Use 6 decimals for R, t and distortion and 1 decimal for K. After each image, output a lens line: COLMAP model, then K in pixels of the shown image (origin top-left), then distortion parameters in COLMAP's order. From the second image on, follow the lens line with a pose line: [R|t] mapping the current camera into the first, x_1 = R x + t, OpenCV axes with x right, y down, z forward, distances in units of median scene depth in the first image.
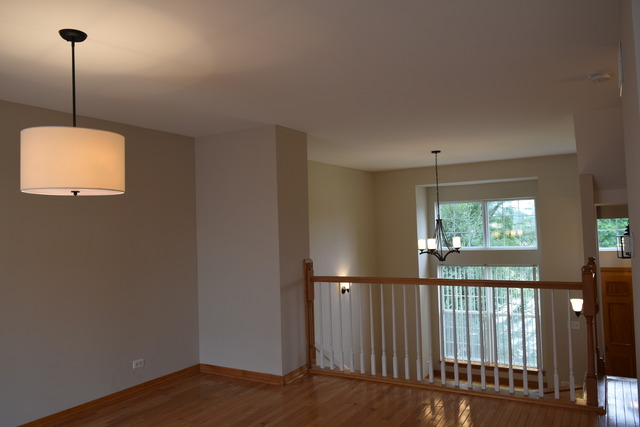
lens RADIAL K [[494.7, 0, 320.8], [0, 494.7, 210.5], [0, 0, 1]] dist [-0.013731, 0.000313]
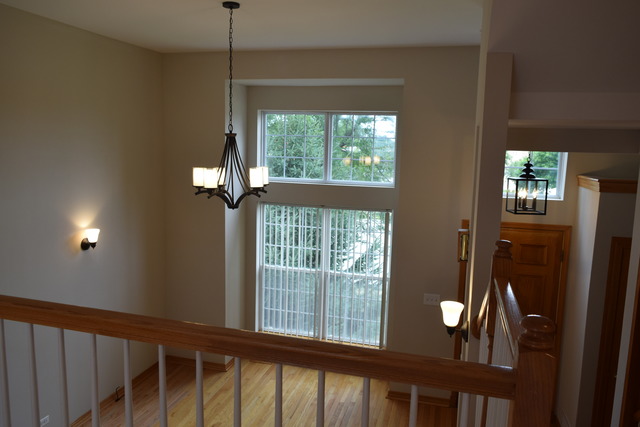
lens RADIAL K [[494.7, 0, 318.4], [0, 494.7, 212.5], [0, 0, 1]] dist [-0.013731, 0.000313]
pose [[0.966834, 0.022440, 0.254419, 0.148954], [-0.065481, 0.984617, 0.161995, 0.006421], [-0.246870, -0.173282, 0.953430, 0.332001]]
